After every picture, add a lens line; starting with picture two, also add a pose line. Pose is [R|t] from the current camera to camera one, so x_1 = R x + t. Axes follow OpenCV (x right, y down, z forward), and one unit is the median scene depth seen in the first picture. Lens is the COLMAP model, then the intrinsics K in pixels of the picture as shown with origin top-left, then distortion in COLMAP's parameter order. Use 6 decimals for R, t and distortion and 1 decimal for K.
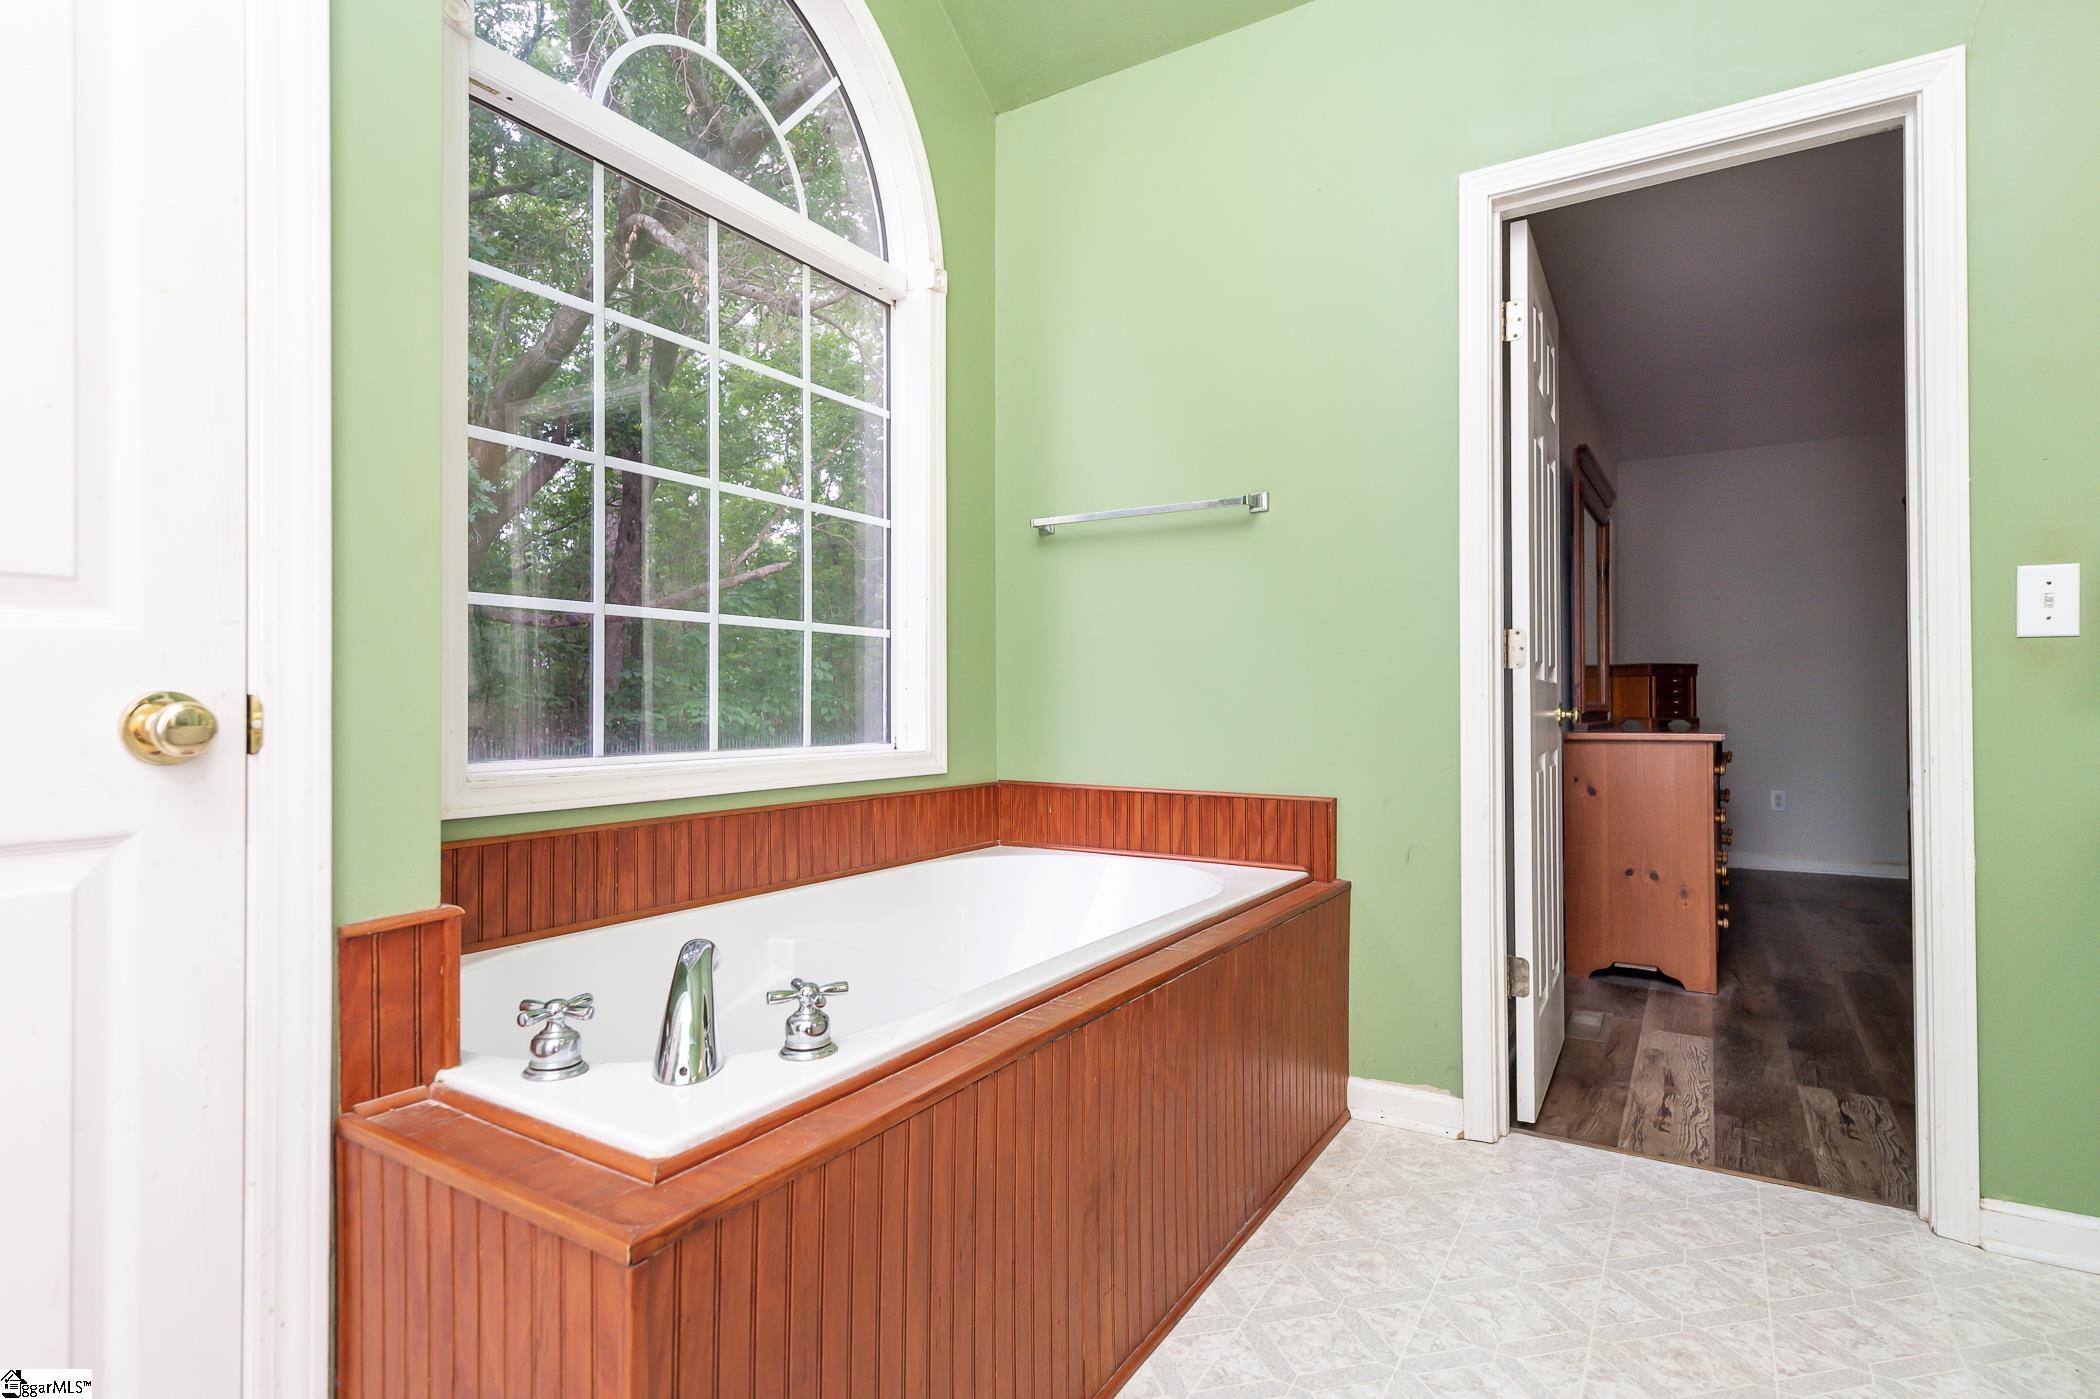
lens RADIAL K [[1026.5, 0, 1050.0], [0, 1026.5, 699.5], [0, 0, 1]] dist [0.000808, -0.000515]
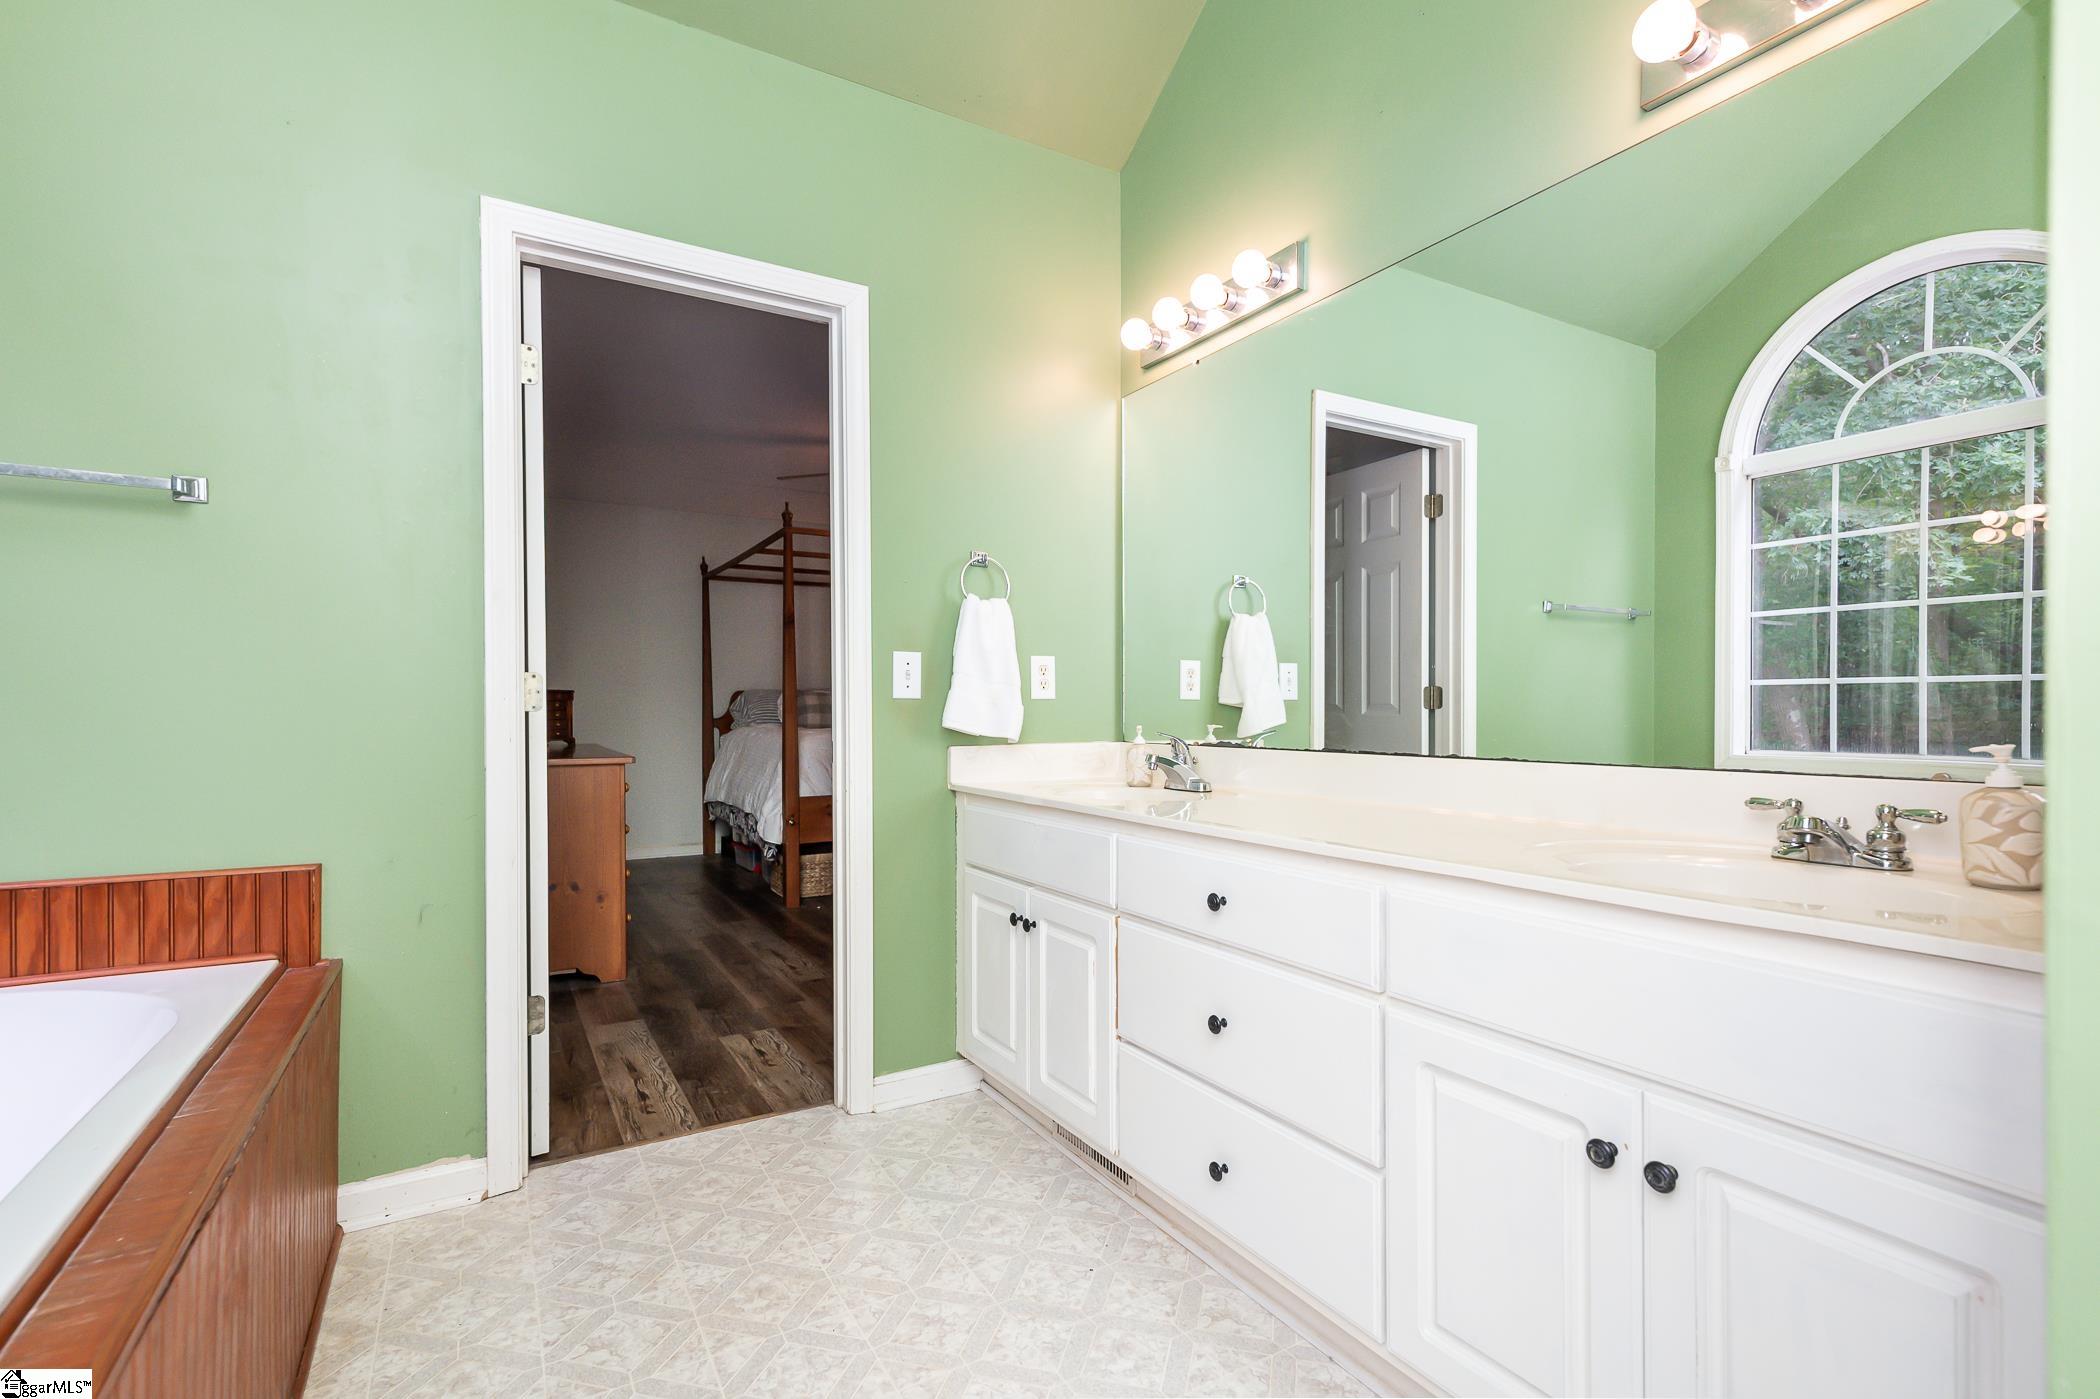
lens RADIAL K [[960.6, 0, 1045.5], [0, 960.6, 722.0], [0, 0, 1]] dist [0.002122, 0.000277]
pose [[0.461528, -0.009355, 0.887076, -0.155357], [-0.003736, 0.999915, 0.012489, -0.034584], [-0.887118, -0.009078, 0.461454, 0.118141]]
